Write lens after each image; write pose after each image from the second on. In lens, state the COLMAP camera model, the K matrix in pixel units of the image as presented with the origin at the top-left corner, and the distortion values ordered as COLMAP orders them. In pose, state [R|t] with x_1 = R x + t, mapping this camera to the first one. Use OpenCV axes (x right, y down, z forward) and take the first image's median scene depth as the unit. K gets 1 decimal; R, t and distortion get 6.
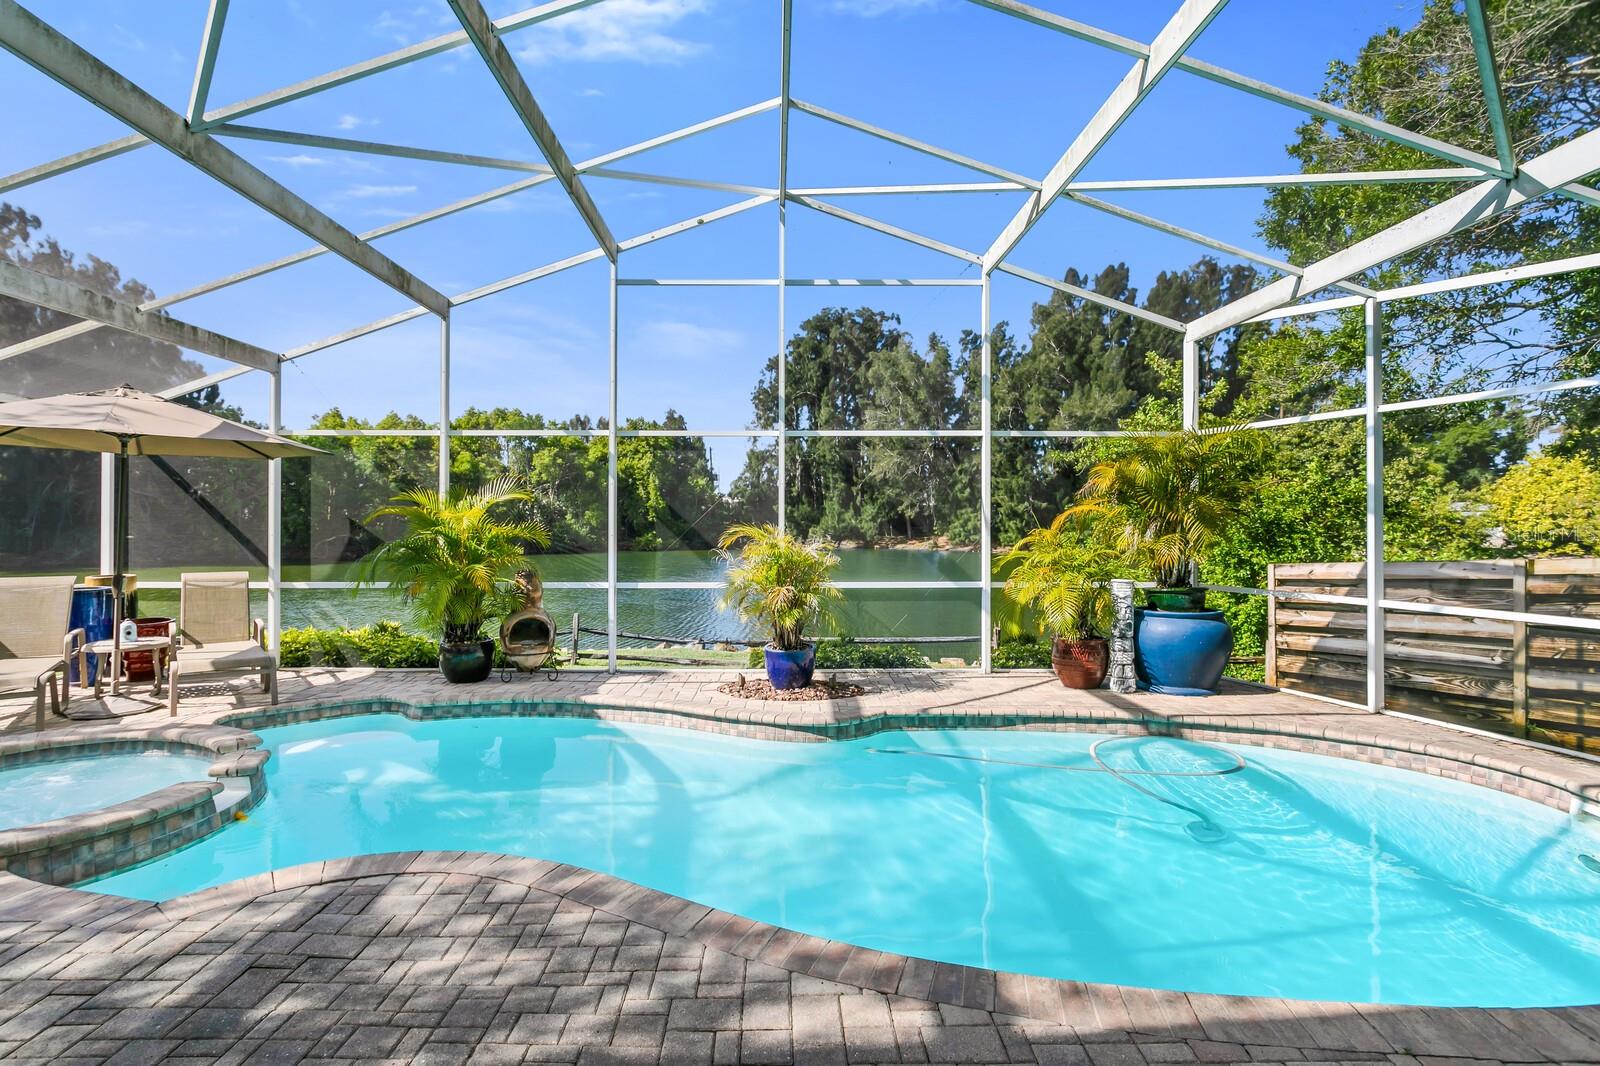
lens RADIAL K [[767.3, 0, 784.1], [0, 767.3, 501.7], [0, 0, 1]] dist [0.004239, -0.001350]
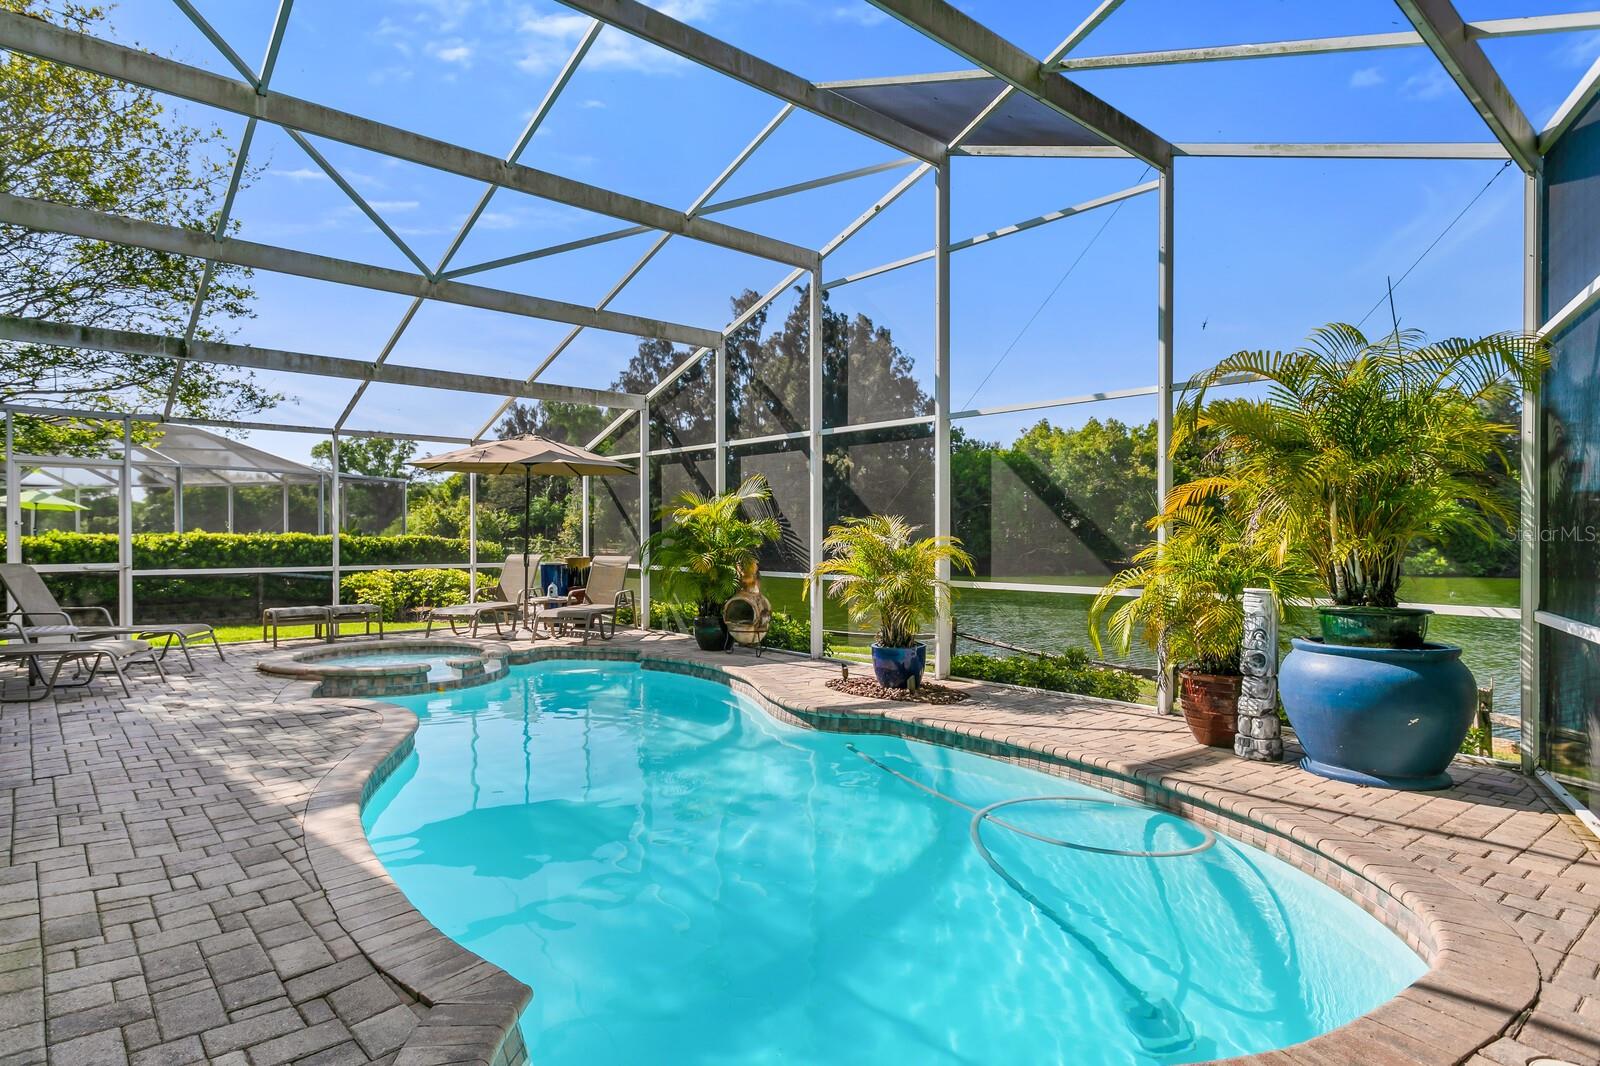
lens RADIAL K [[893.0, 0, 805.0], [0, 893.0, 535.8], [0, 0, 1]] dist [0.006513, 0.000235]
pose [[0.653848, 0.000989, -0.756625, 0.289800], [0.016028, 0.999757, 0.015158, 0.013824], [0.756456, -0.022038, 0.653673, 0.075868]]
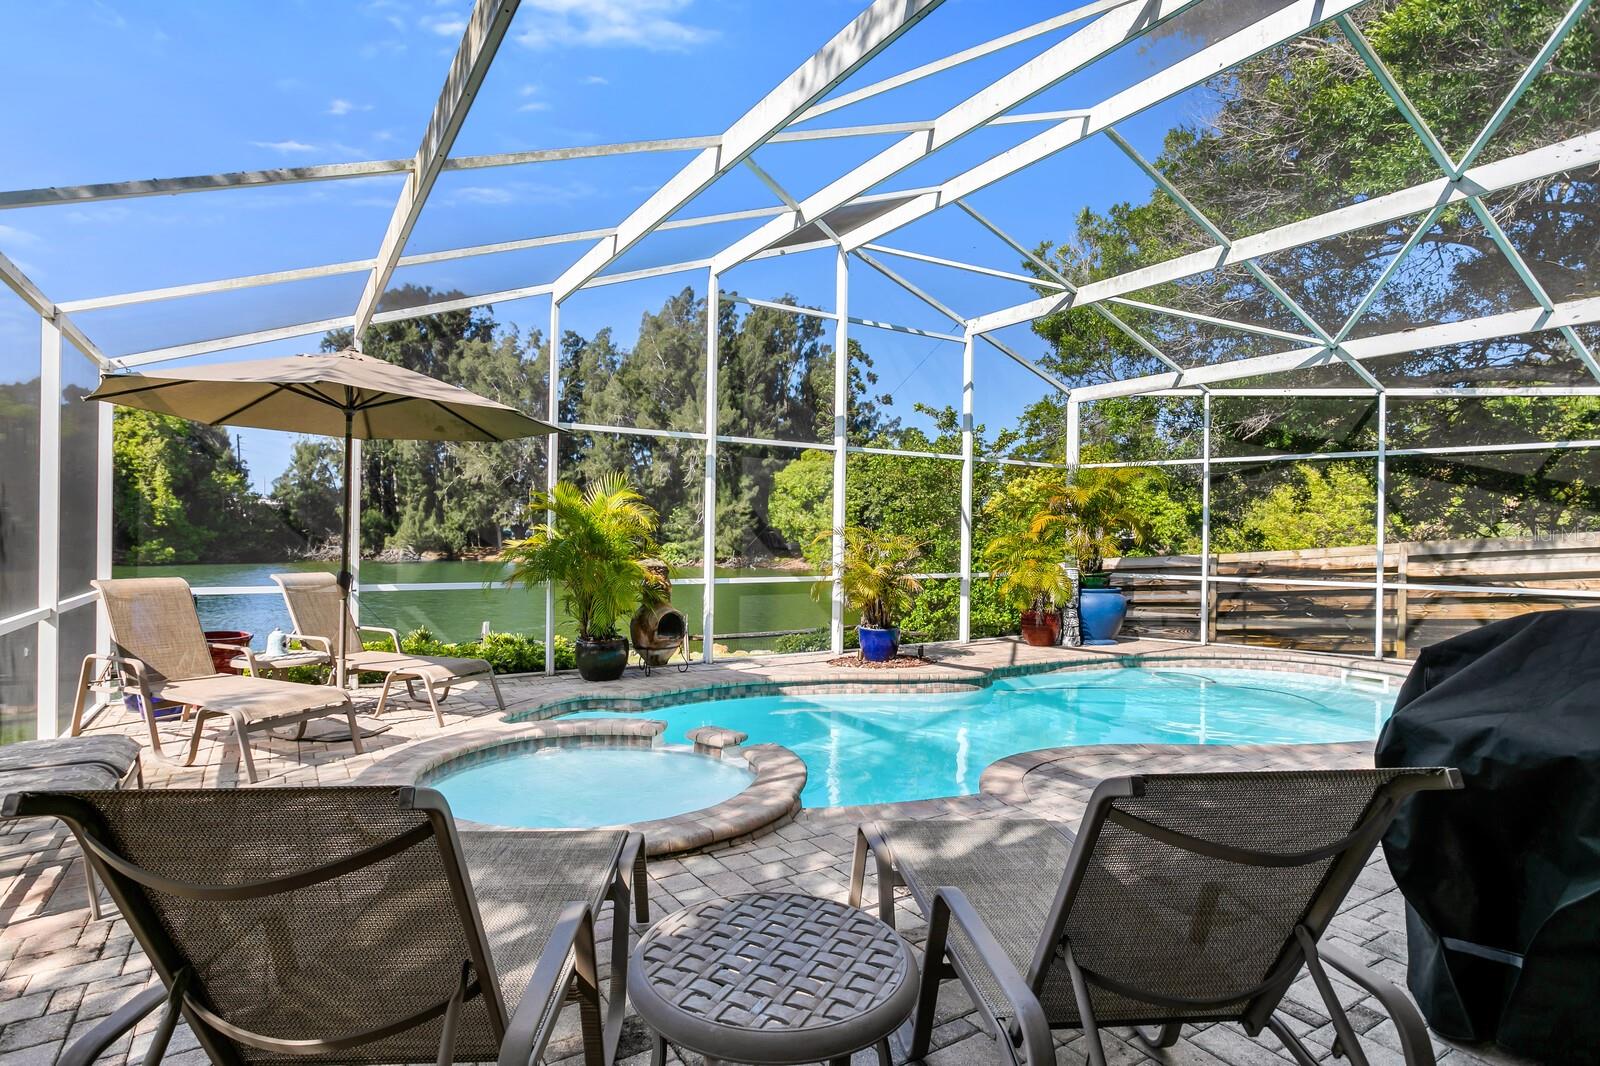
lens RADIAL K [[816.6, 0, 763.7], [0, 816.6, 525.4], [0, 0, 1]] dist [-0.006657, 0.000041]
pose [[0.858619, 0.015294, 0.512386, -0.309012], [-0.024000, 0.999658, 0.010380, 0.007562], [-0.512052, -0.021210, 0.858692, -0.003310]]
